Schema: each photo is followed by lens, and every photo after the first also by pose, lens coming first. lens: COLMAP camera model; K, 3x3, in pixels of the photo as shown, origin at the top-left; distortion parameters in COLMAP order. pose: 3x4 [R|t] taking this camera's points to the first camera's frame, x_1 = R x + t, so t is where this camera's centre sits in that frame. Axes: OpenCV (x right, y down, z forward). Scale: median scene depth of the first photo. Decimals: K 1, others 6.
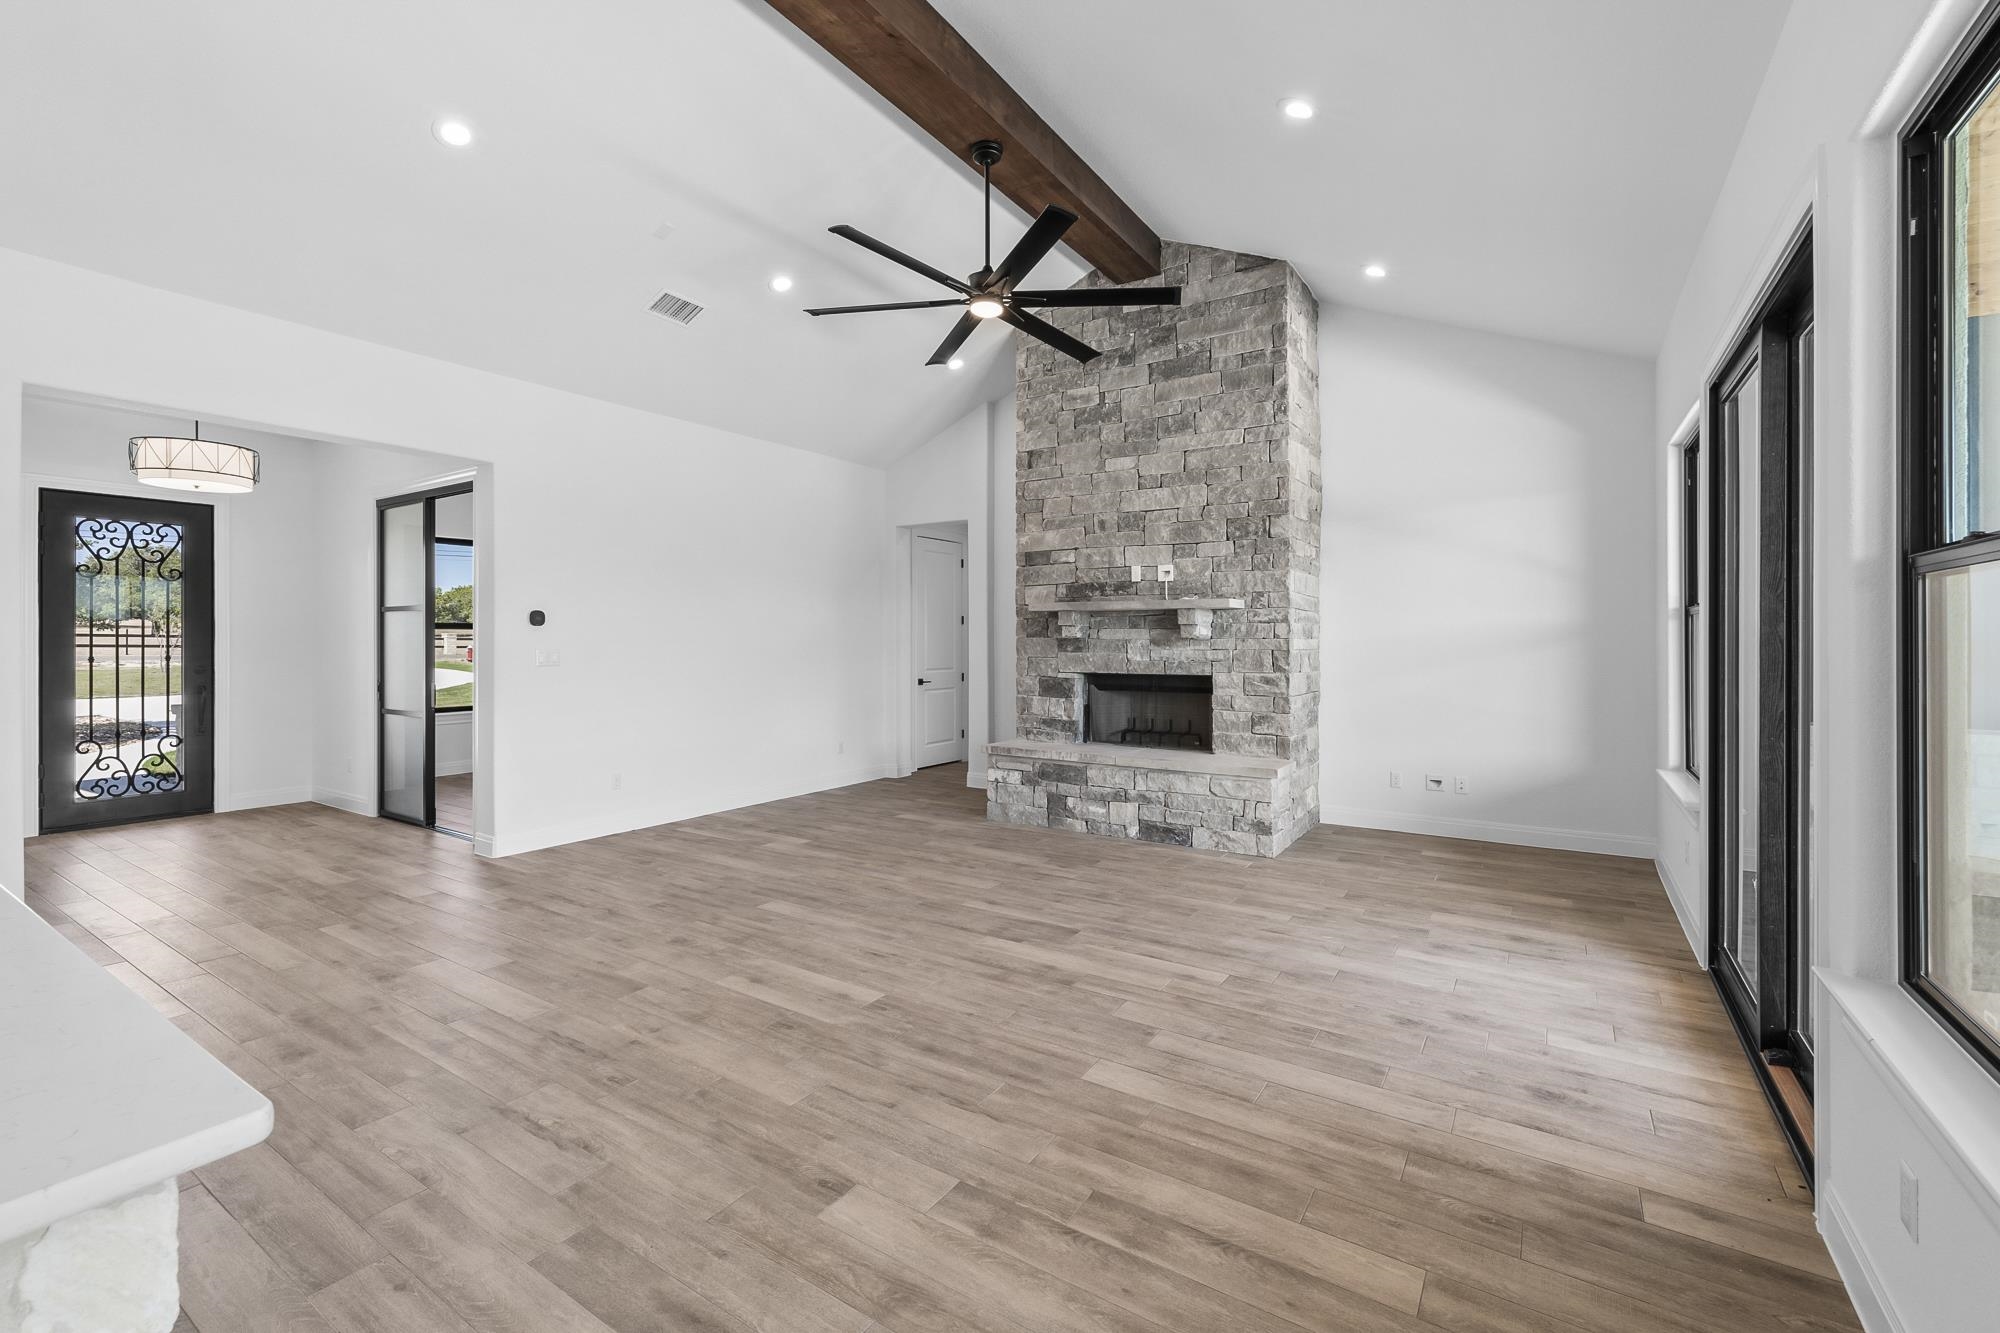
lens RADIAL K [[850.1, 0, 986.4], [0, 850.1, 640.3], [0, 0, 1]] dist [-0.000021, 0.000045]
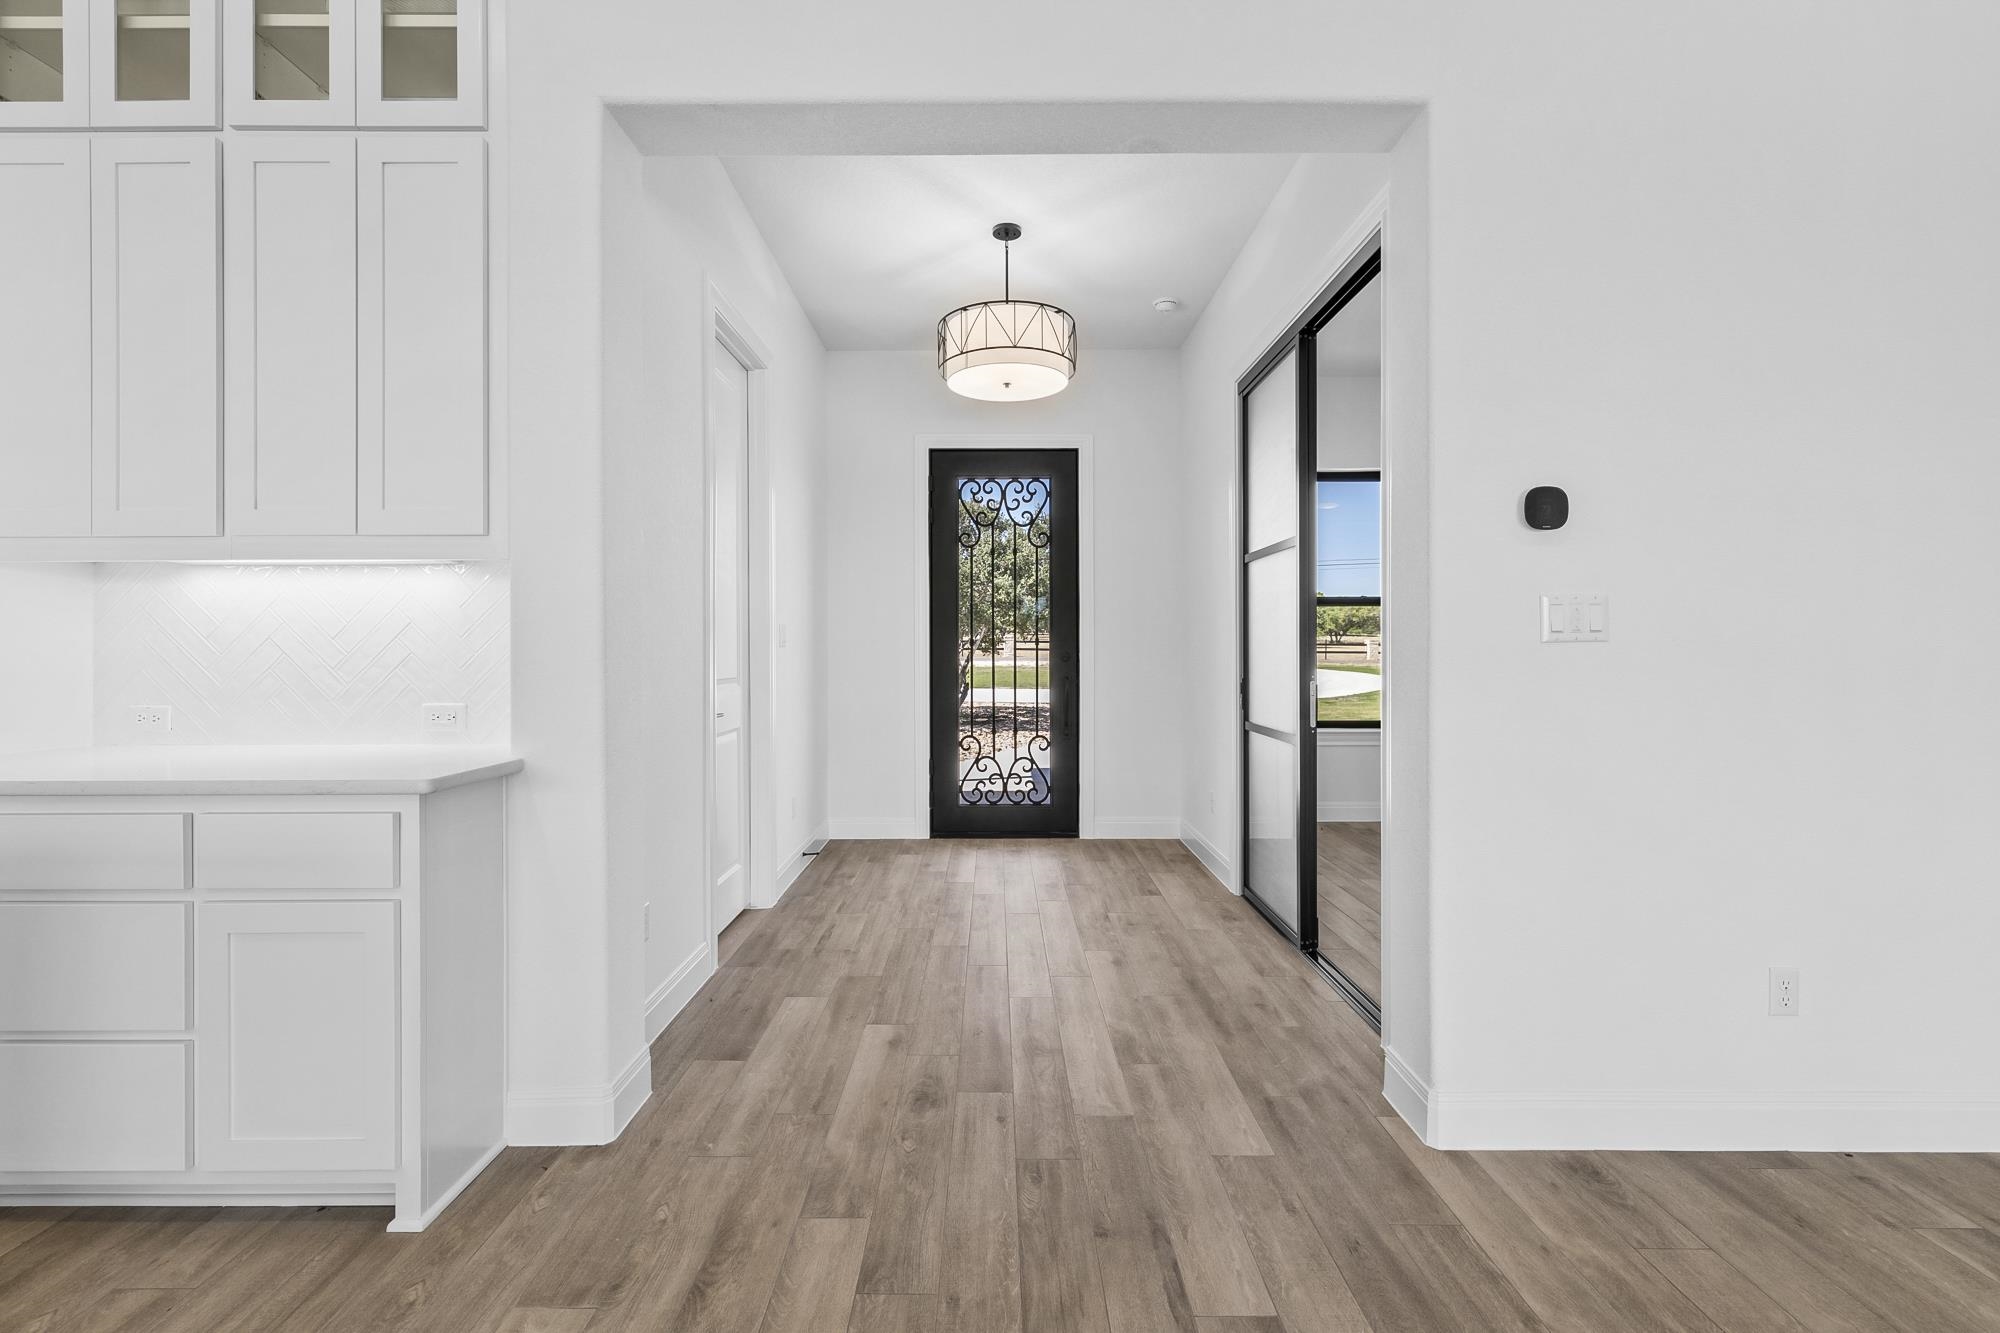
lens RADIAL K [[854.8, 0, 991.9], [0, 854.8, 648.2], [0, 0, 1]] dist [0.001817, 0.000204]
pose [[0.551897, -0.000933, -0.833912, -0.317152], [0.000931, 0.999999, -0.000503, 0.029188], [0.833912, -0.000499, 0.551897, 0.539024]]
